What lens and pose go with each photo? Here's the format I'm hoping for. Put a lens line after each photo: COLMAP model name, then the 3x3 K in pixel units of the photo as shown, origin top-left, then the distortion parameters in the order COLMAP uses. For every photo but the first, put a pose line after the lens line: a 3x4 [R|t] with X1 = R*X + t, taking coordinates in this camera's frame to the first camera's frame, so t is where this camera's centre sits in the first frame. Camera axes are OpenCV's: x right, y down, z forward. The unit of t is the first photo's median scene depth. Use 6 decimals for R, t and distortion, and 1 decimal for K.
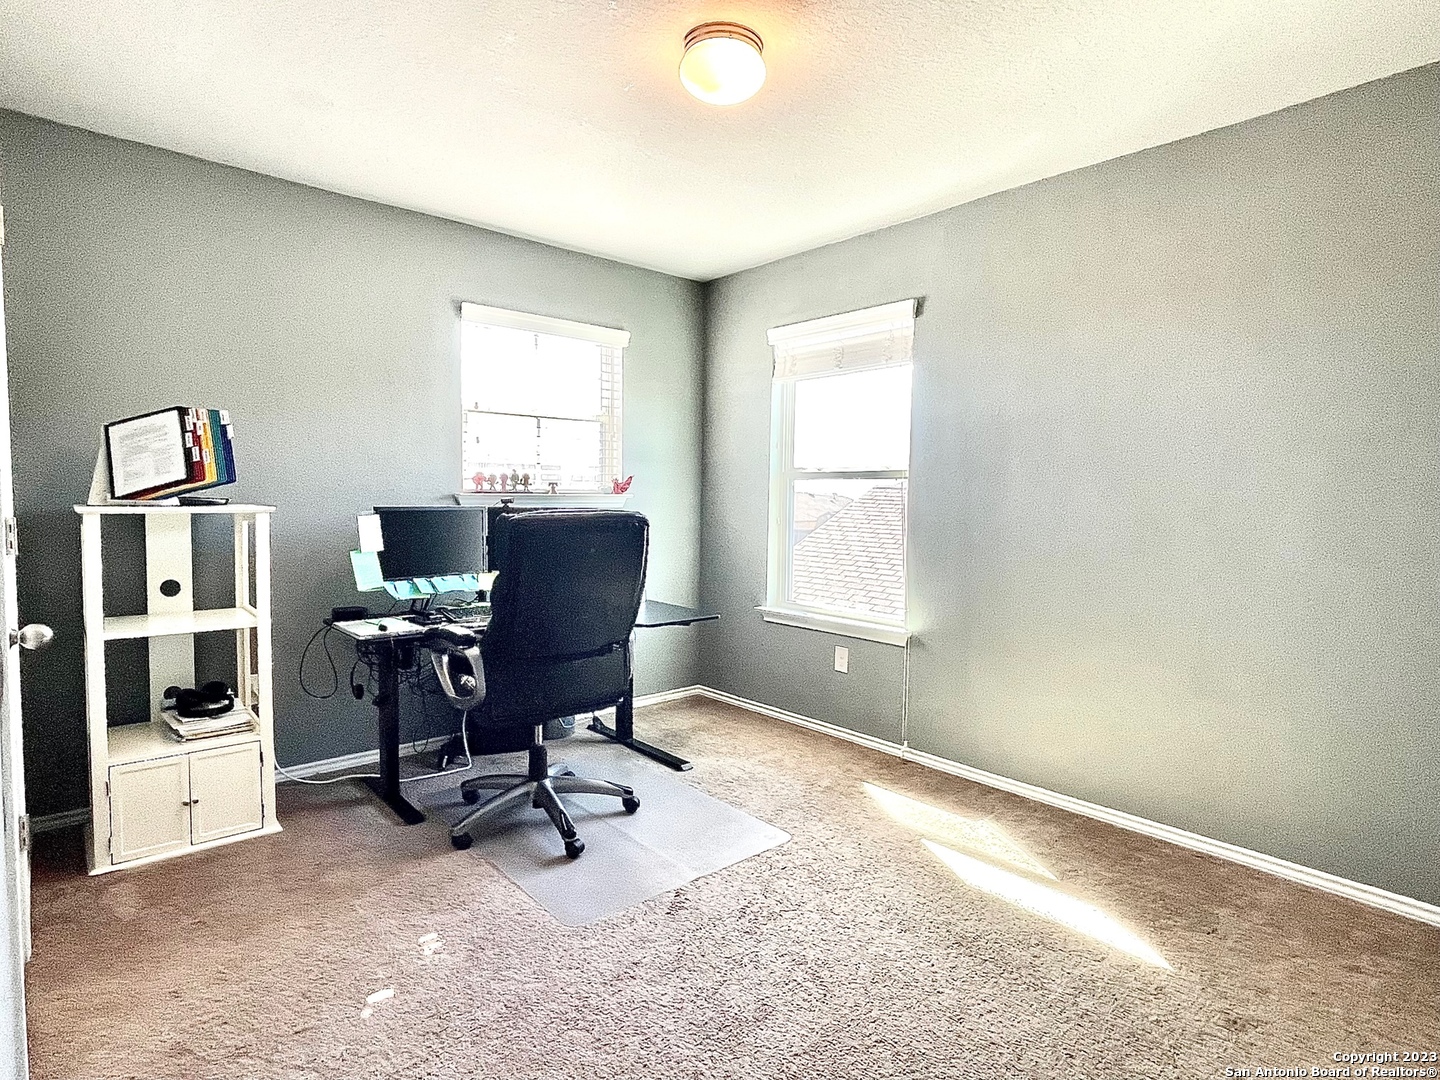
lens RADIAL K [[768.3, 0, 719.9], [0, 768.3, 540.3], [0, 0, 1]] dist [-0.006177, -0.001001]
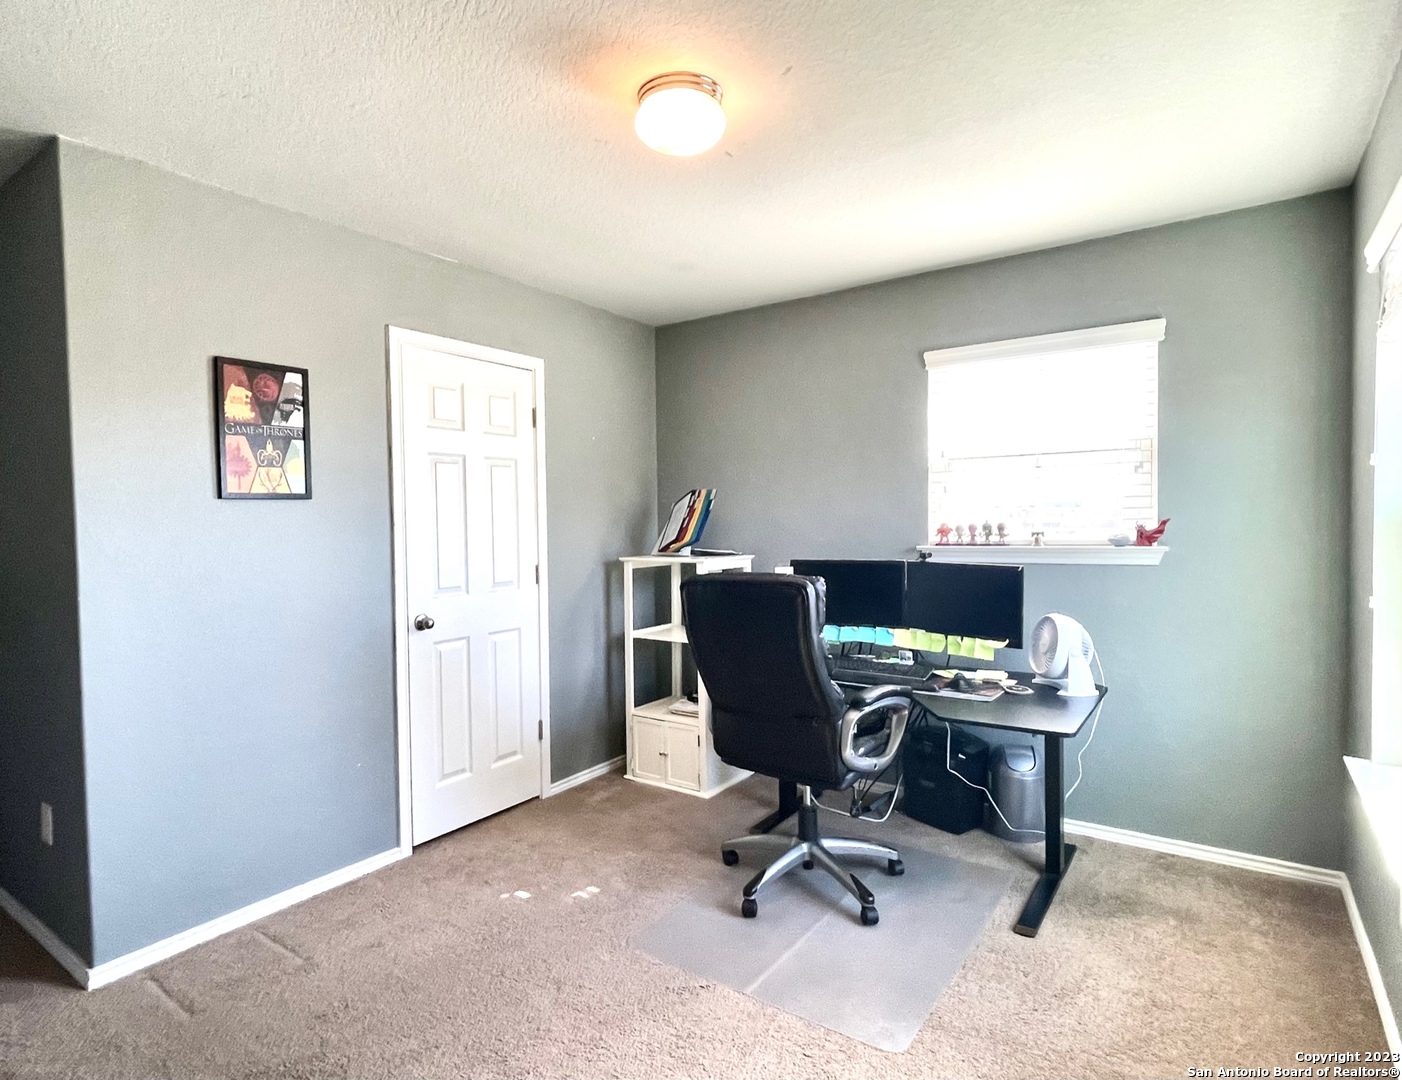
lens RADIAL K [[760.9, 0, 700.8], [0, 760.9, 543.2], [0, 0, 1]] dist [-0.018692, 0.000722]
pose [[0.219165, 0.005507, -0.975672, 0.524916], [-0.044775, 0.998987, -0.004420, -0.045631], [0.974660, 0.044654, 0.219189, 0.489717]]
